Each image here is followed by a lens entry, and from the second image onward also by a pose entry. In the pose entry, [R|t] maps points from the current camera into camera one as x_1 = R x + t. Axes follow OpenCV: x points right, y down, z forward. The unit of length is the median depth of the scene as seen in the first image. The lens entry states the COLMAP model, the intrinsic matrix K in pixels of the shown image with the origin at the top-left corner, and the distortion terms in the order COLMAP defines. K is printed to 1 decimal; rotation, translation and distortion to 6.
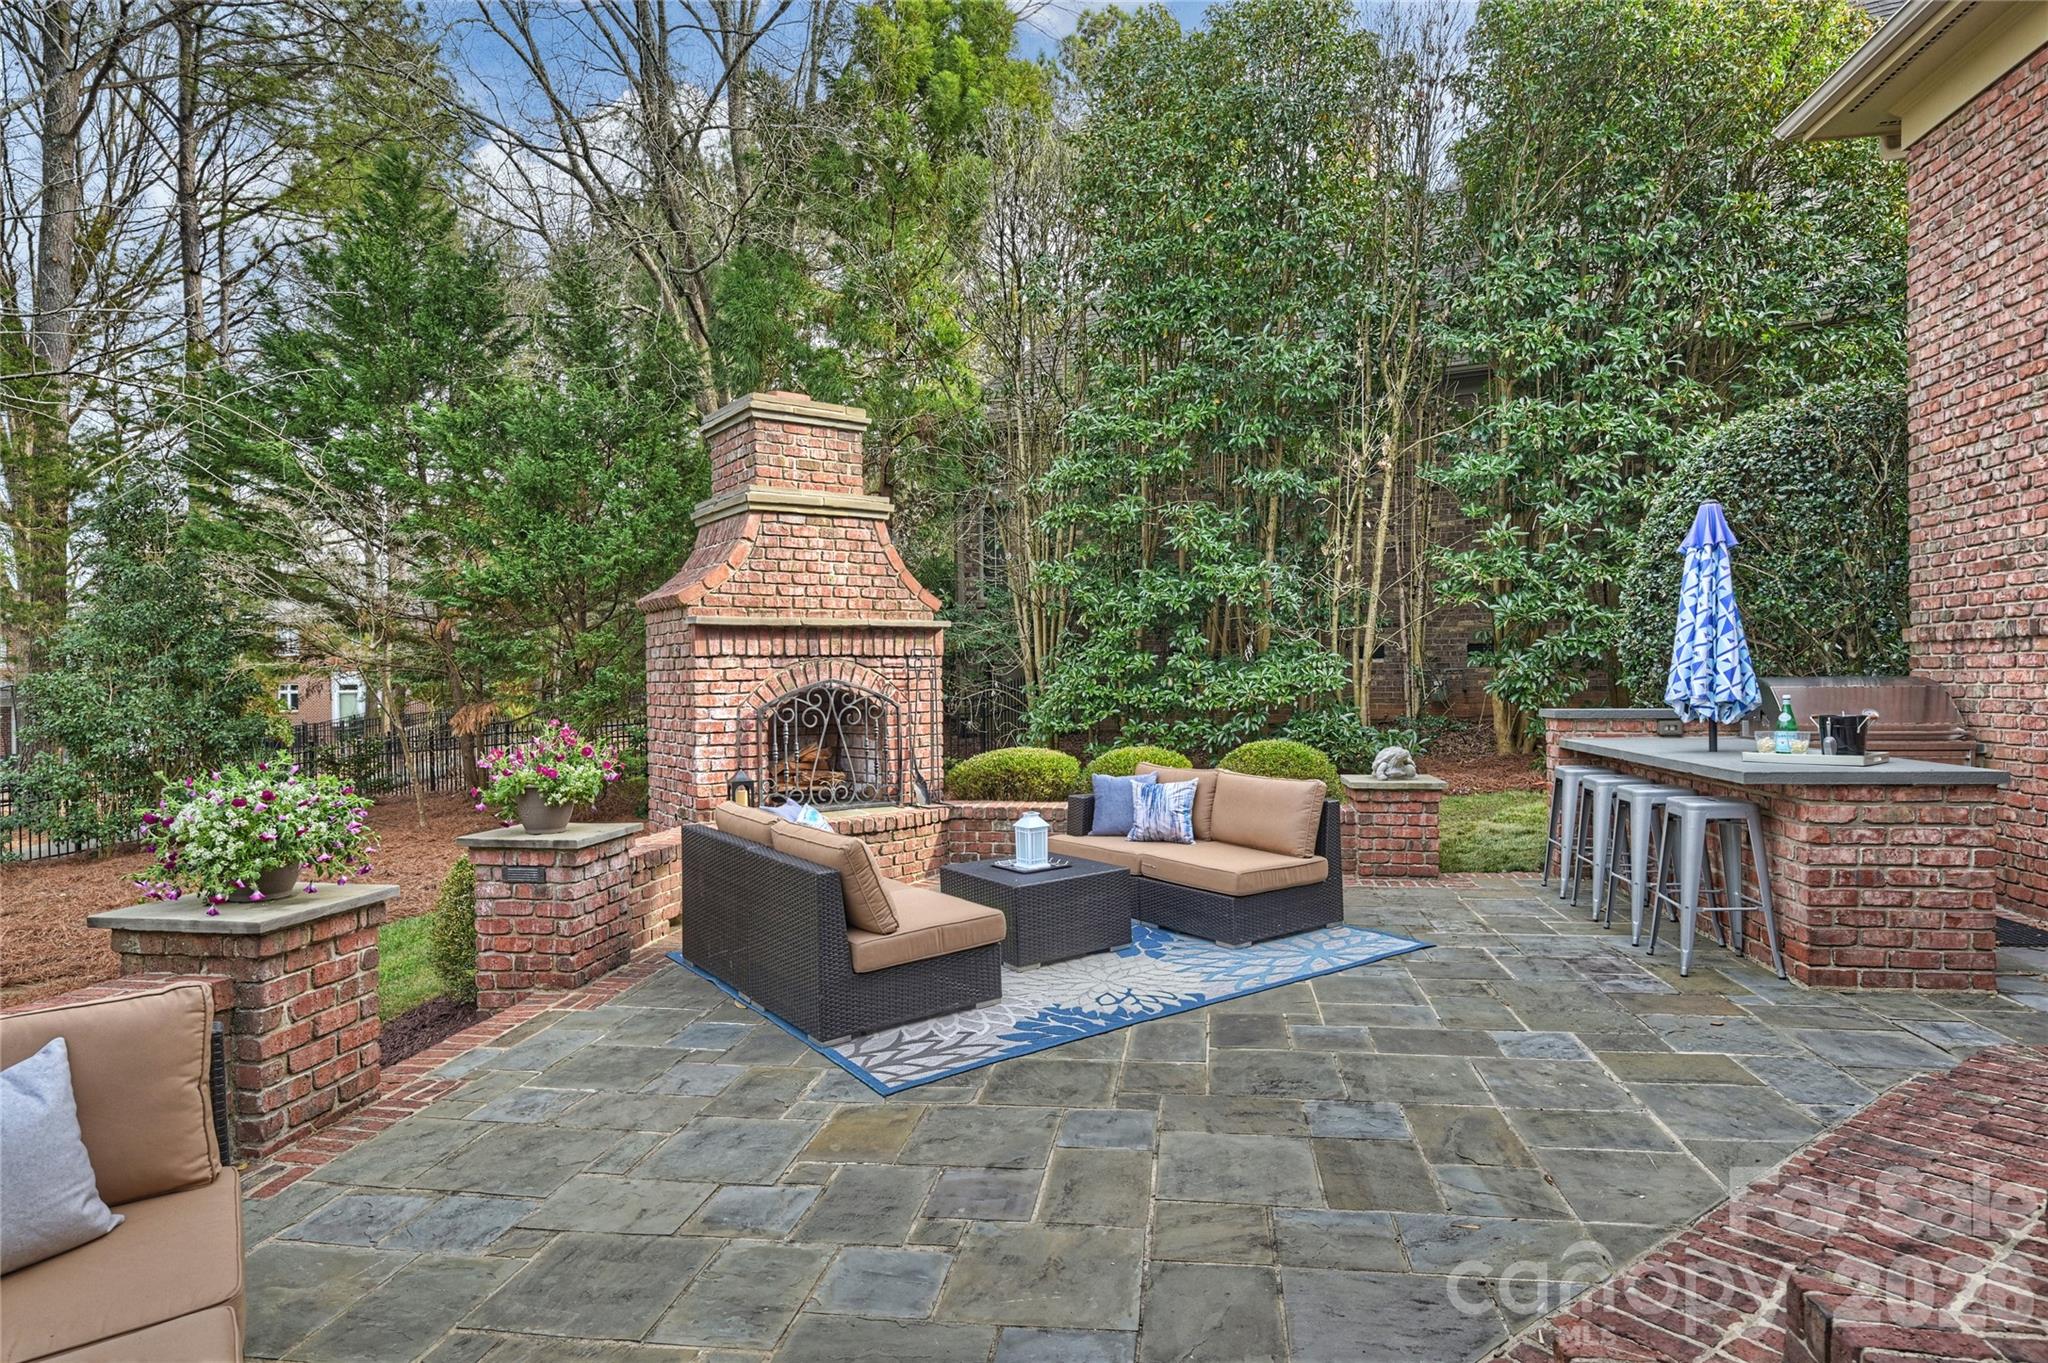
lens RADIAL K [[1127.1, 0, 1023.0], [0, 1127.1, 679.5], [0, 0, 1]] dist [-0.001825, 0.000611]
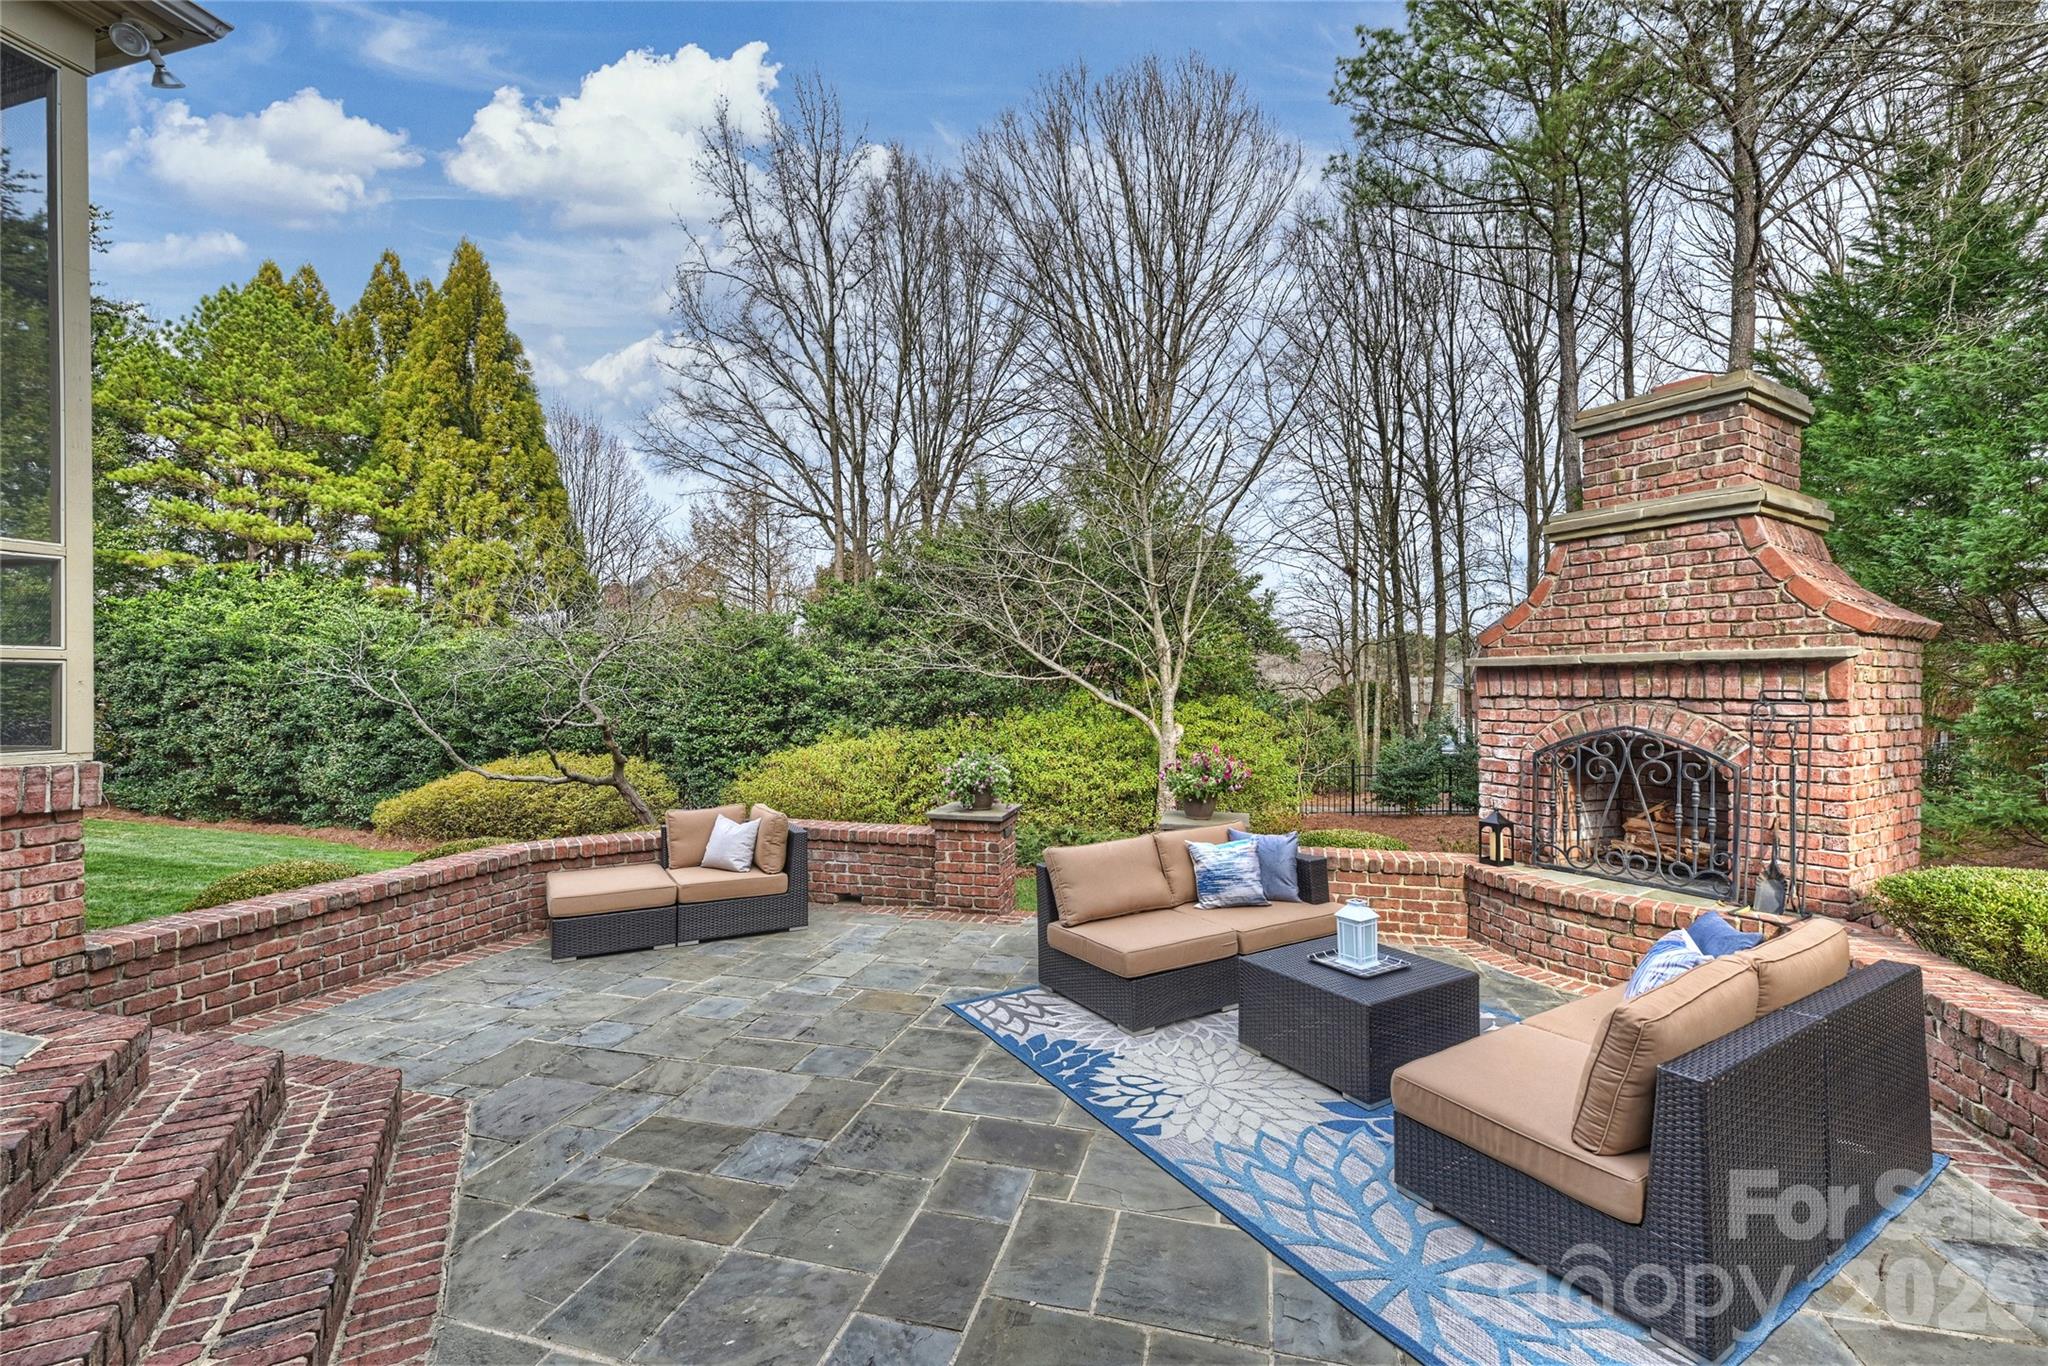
lens RADIAL K [[850.2, 0, 1018.2], [0, 850.2, 682.0], [0, 0, 1]] dist [0.000362, -0.000145]
pose [[-0.108335, 0.012736, -0.994033, 0.521996], [0.004021, 0.999915, 0.012373, -0.043914], [0.994106, -0.002656, -0.108377, 0.632084]]
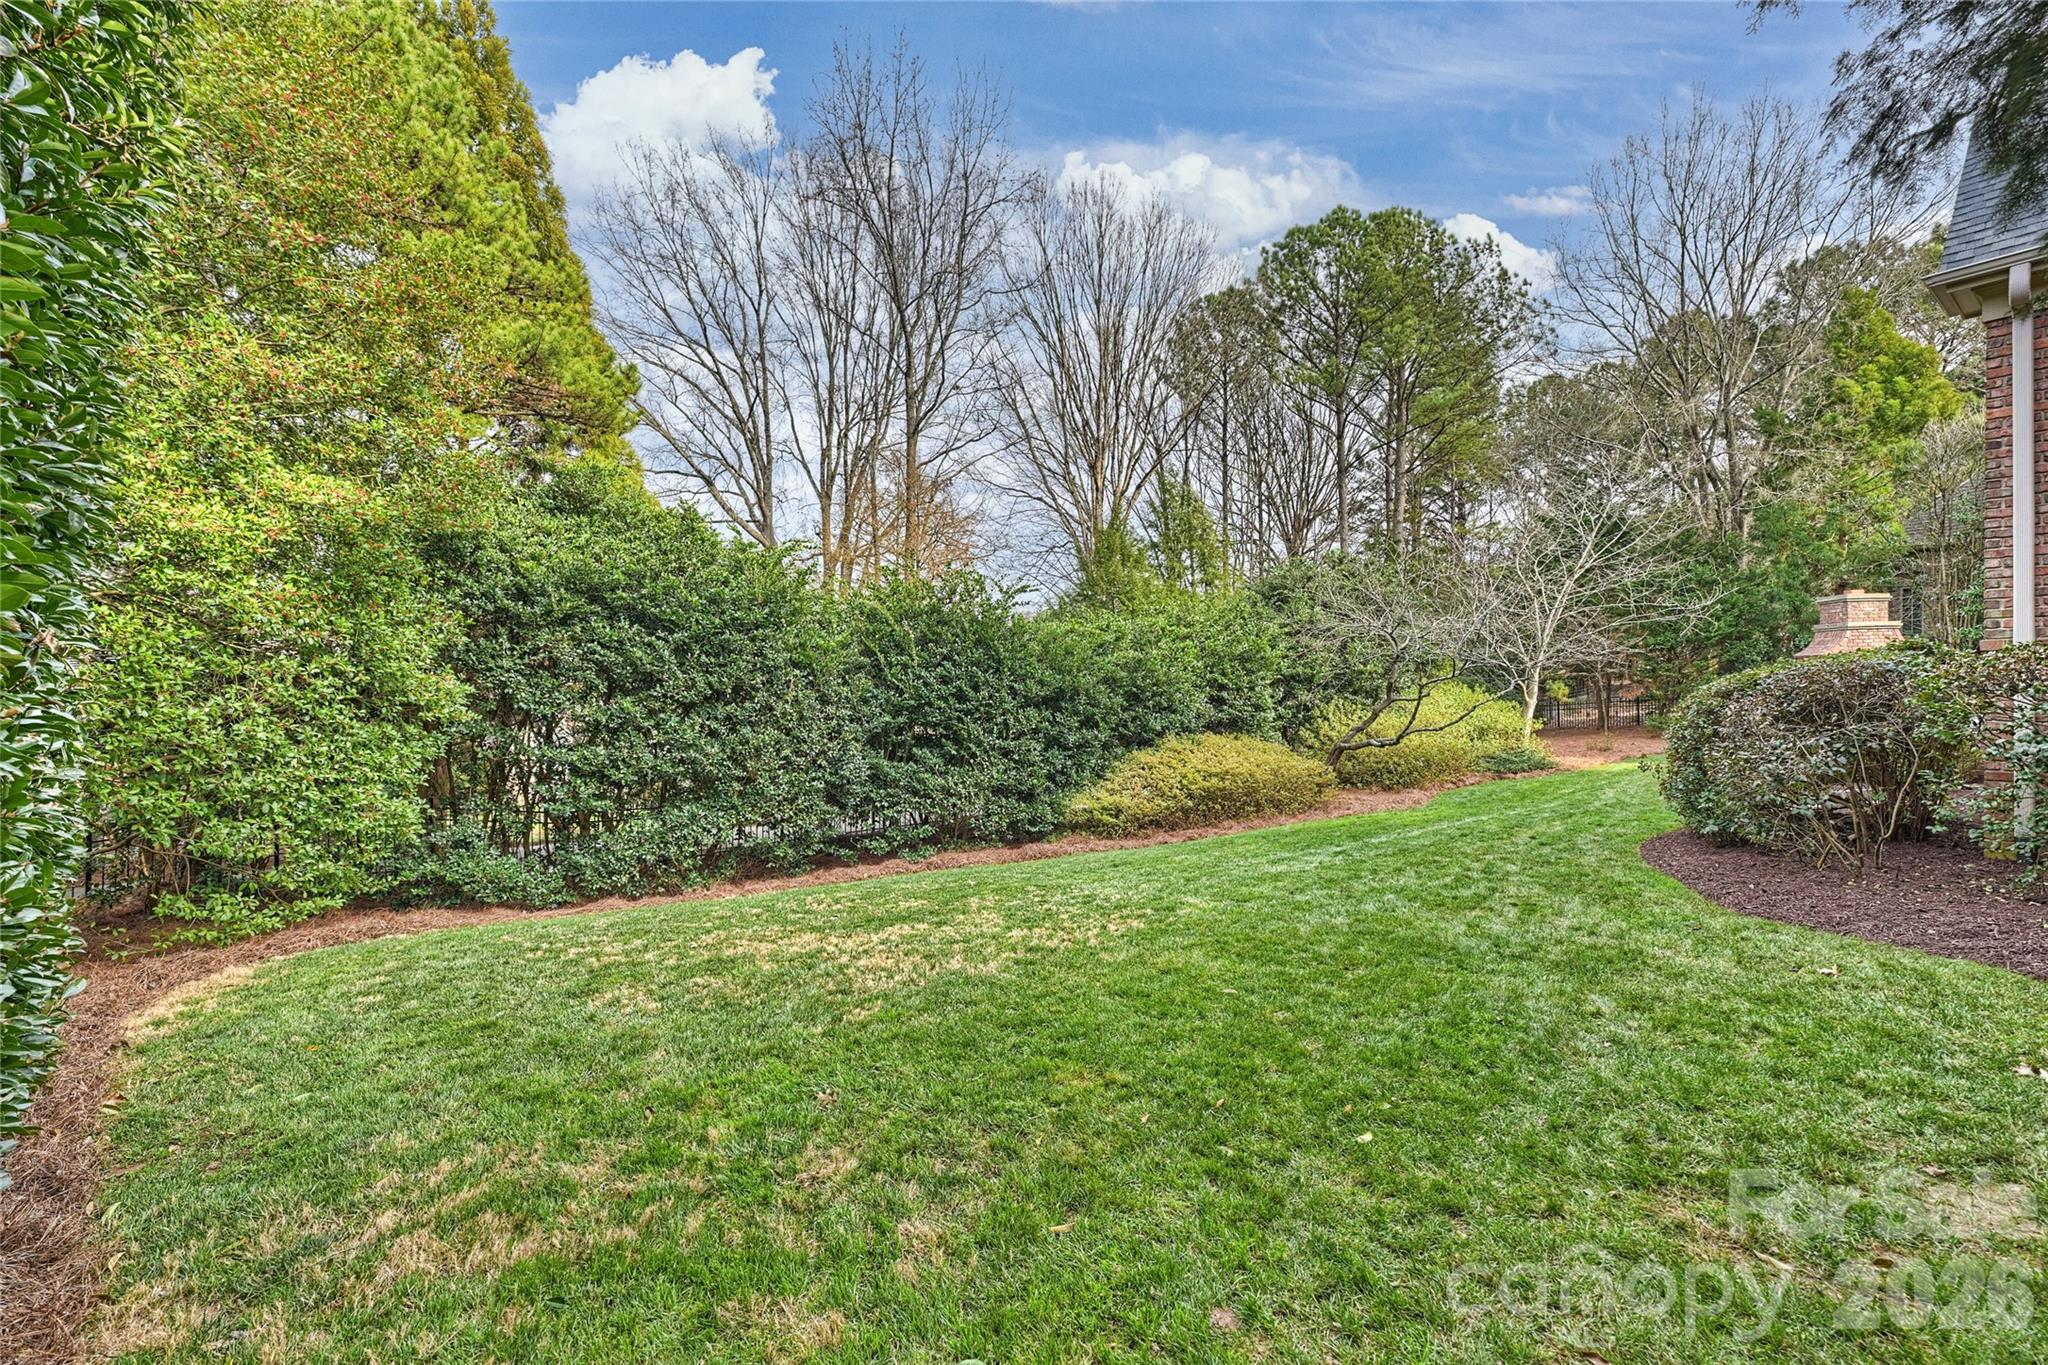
lens RADIAL K [[850.2, 0, 1024.1], [0, 850.2, 683.9], [0, 0, 1]] dist [0.000362, -0.000145]
pose [[0.719165, 0.010004, -0.694767, -0.246021], [-0.005541, 0.999947, 0.008663, 0.007645], [0.694817, -0.002381, 0.719182, -2.625712]]
